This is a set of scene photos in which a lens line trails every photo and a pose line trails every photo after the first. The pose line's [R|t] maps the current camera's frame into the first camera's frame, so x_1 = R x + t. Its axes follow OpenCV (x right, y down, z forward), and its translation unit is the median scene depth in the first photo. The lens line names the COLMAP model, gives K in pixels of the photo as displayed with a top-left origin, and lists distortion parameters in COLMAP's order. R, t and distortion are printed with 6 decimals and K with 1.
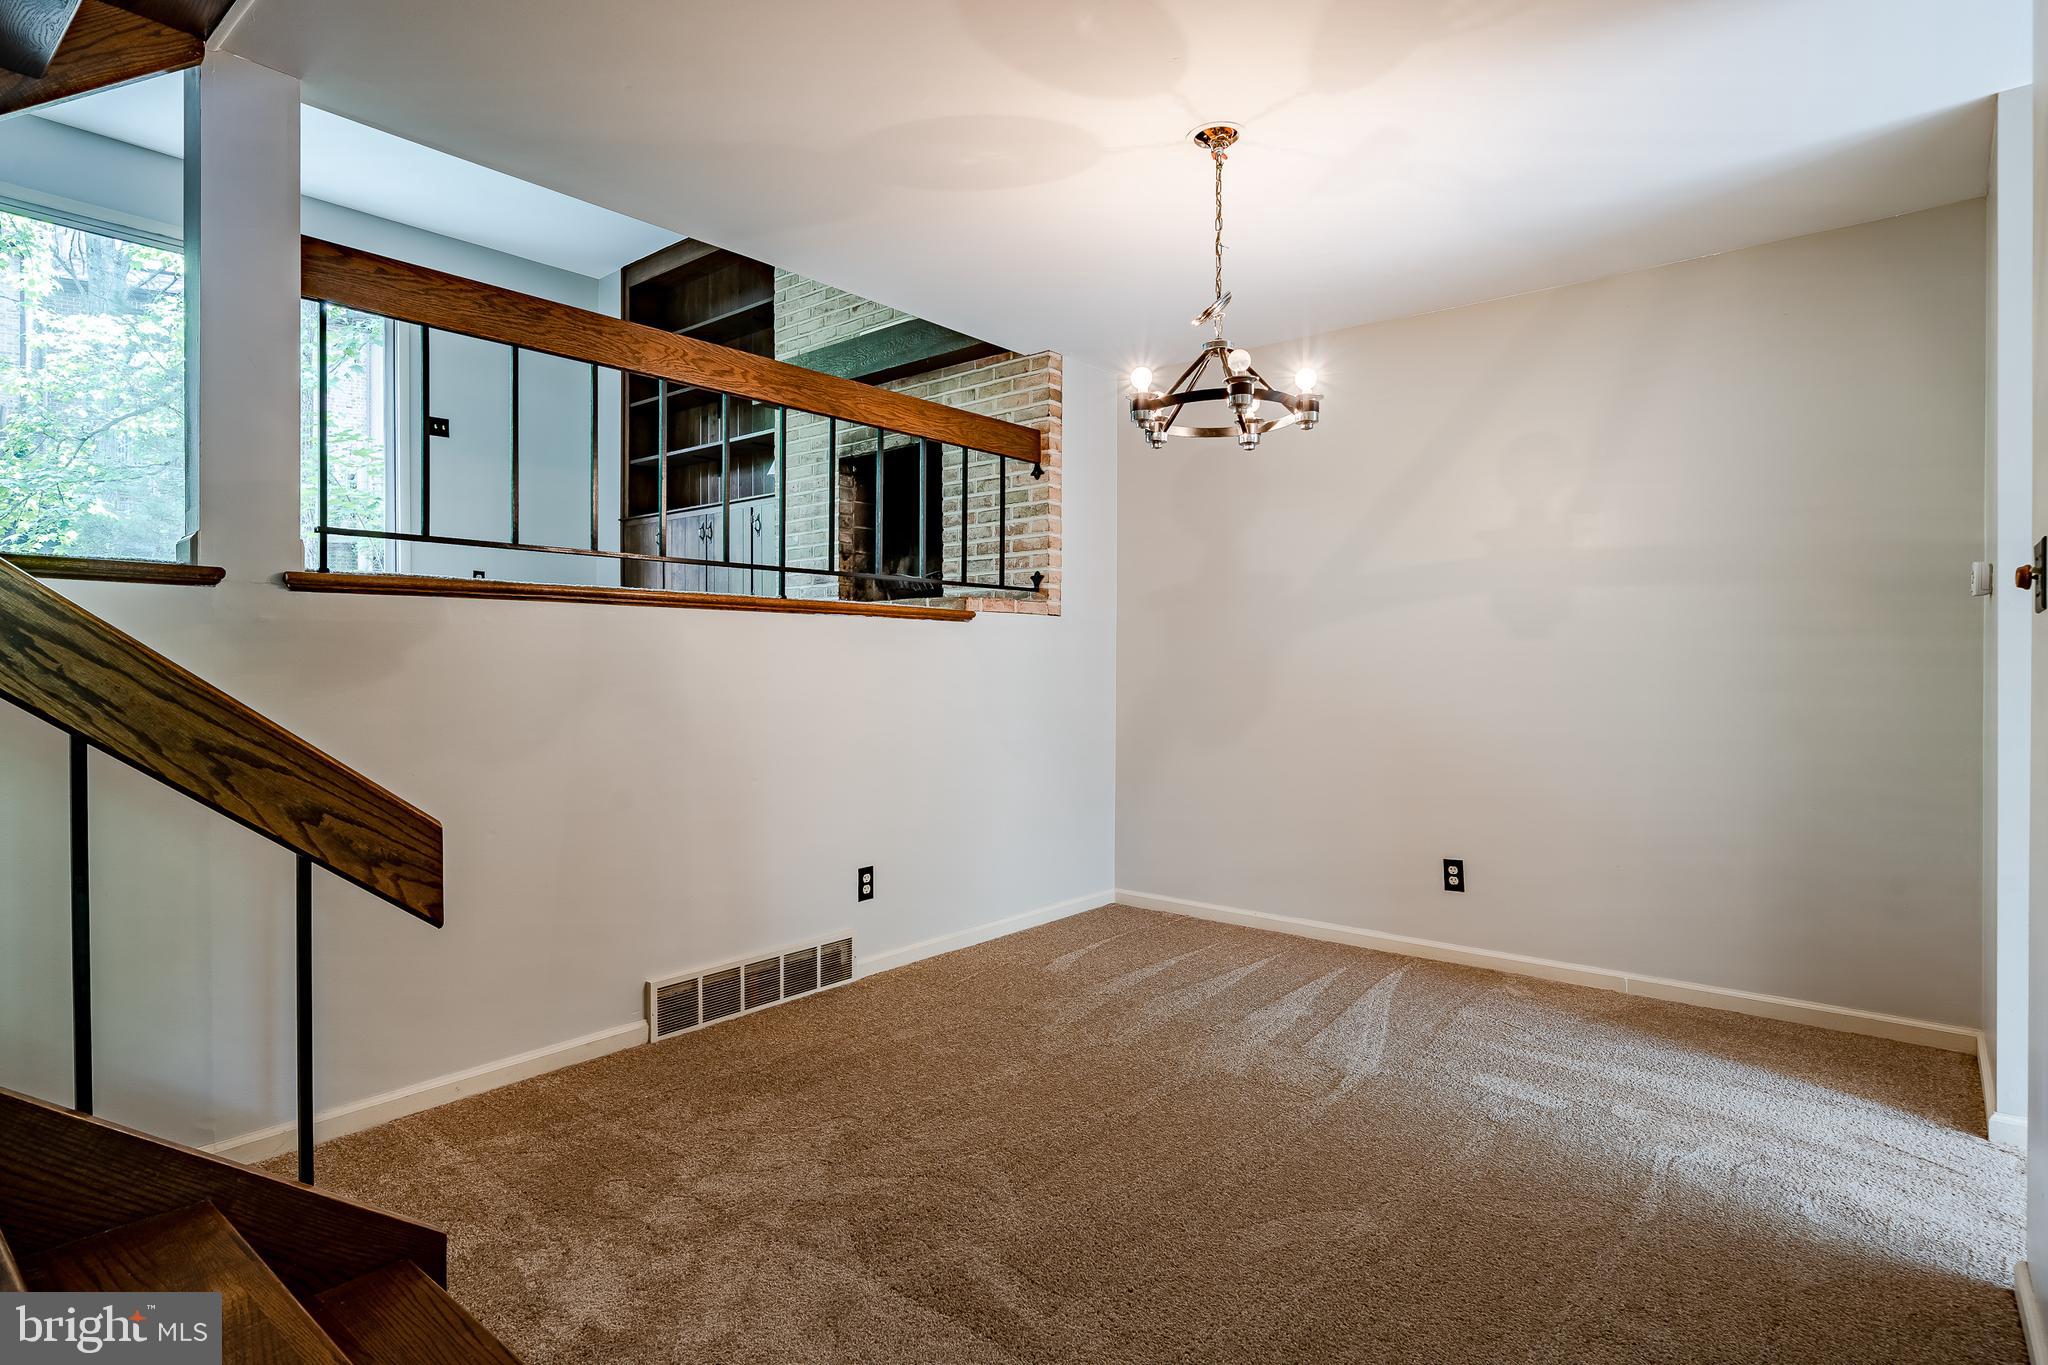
lens RADIAL K [[1096.2, 0, 1015.5], [0, 1096.2, 682.8], [0, 0, 1]] dist [0.002618, 0.001992]
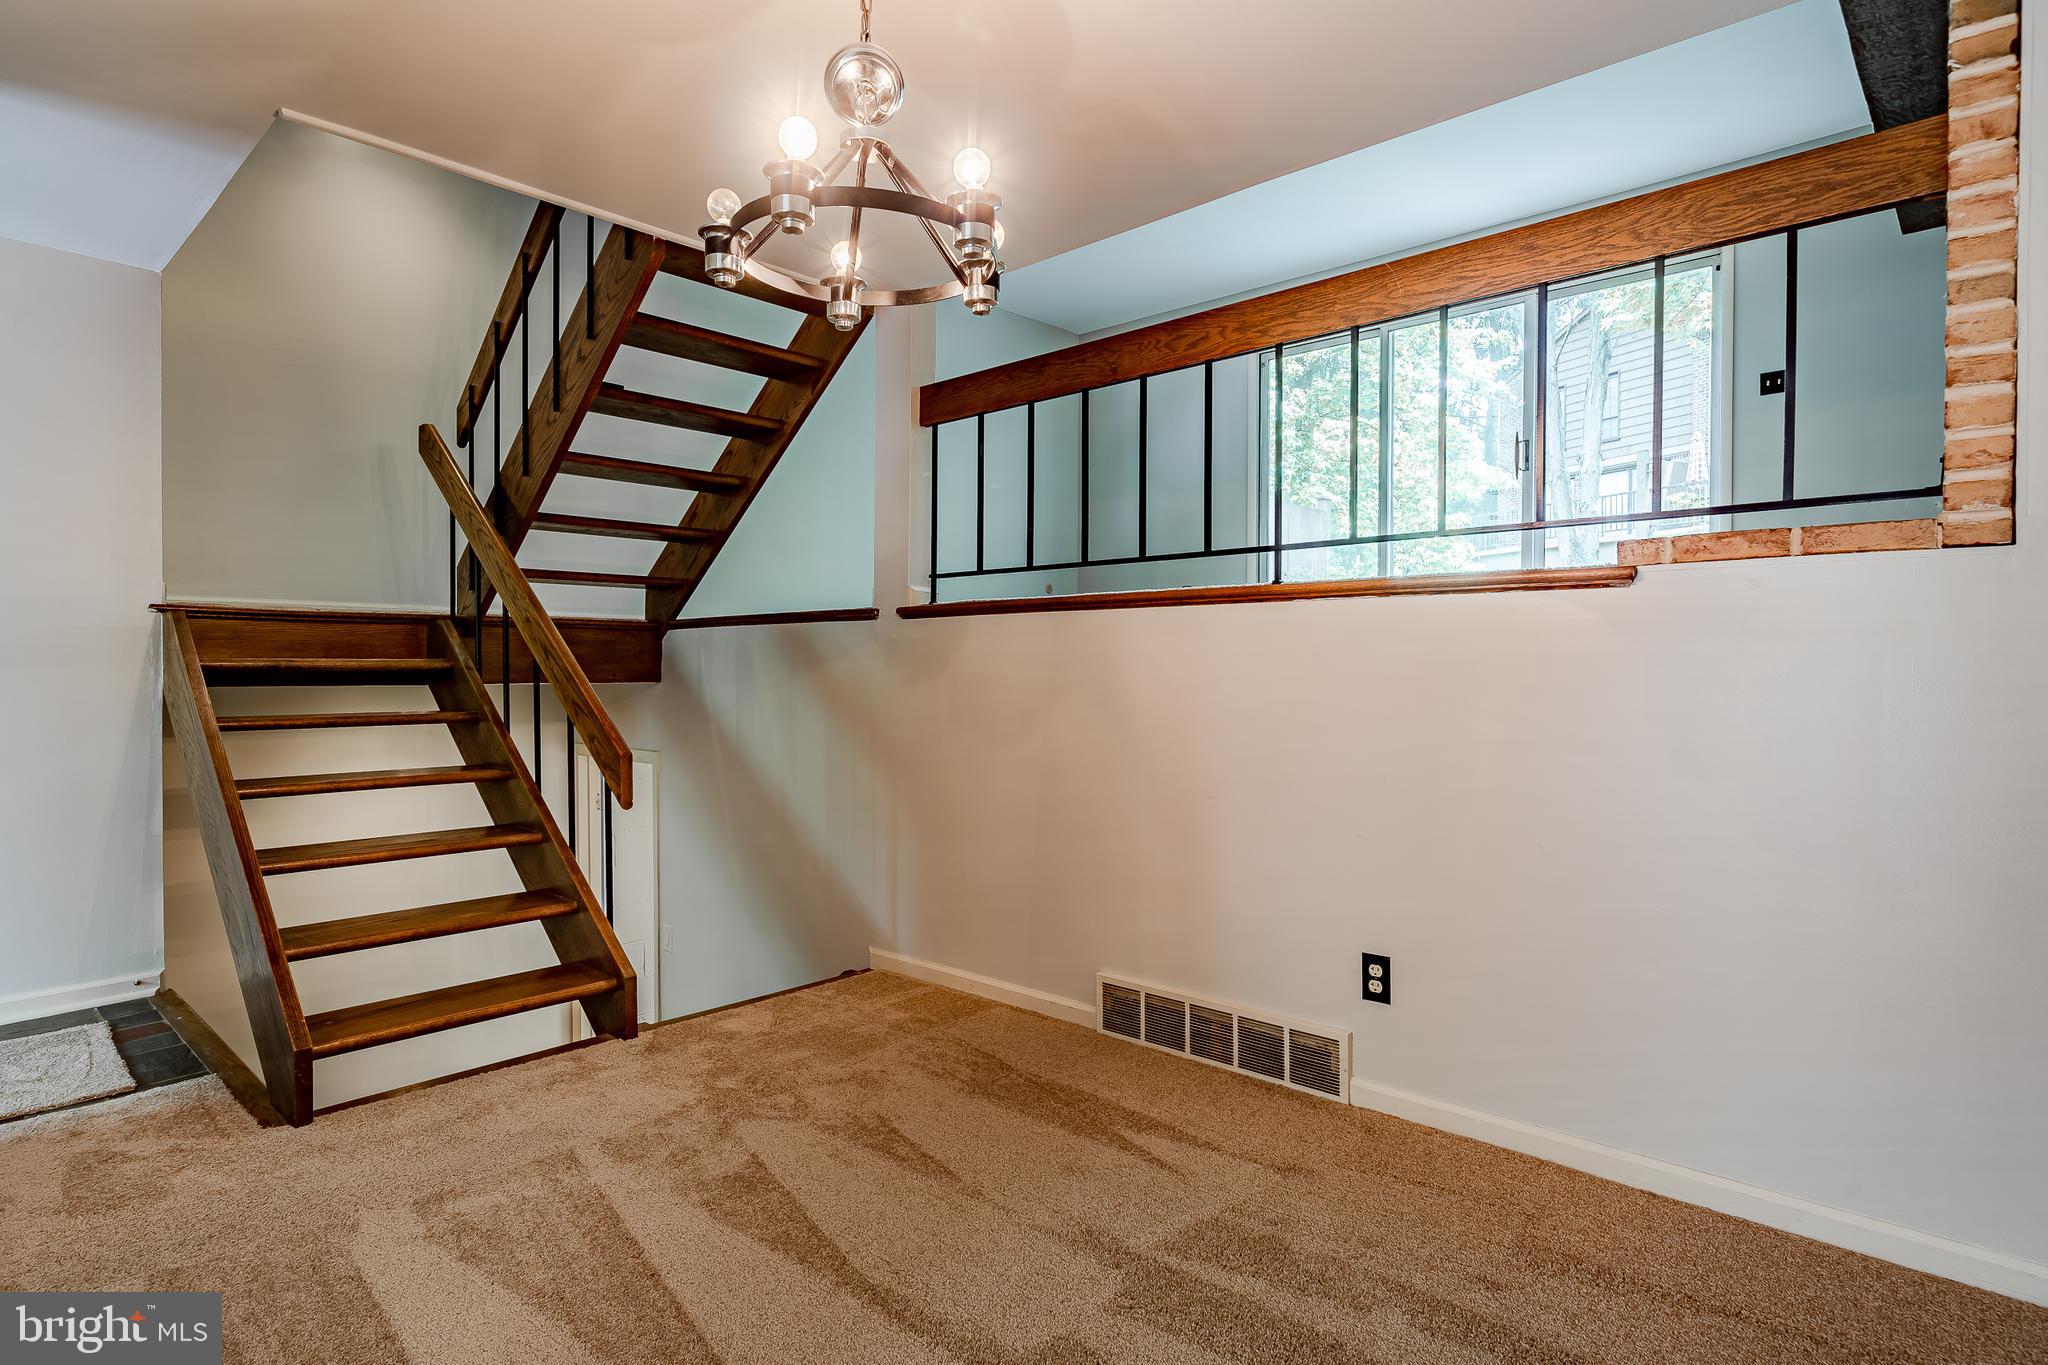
lens RADIAL K [[1096.2, 0, 1012.2], [0, 1096.2, 669.2], [0, 0, 1]] dist [0.002618, 0.001992]
pose [[-0.076684, 0.010089, -0.997004, 0.692167], [-0.010669, 0.999883, 0.010939, -0.023158], [0.996998, 0.011476, -0.076568, 0.982123]]
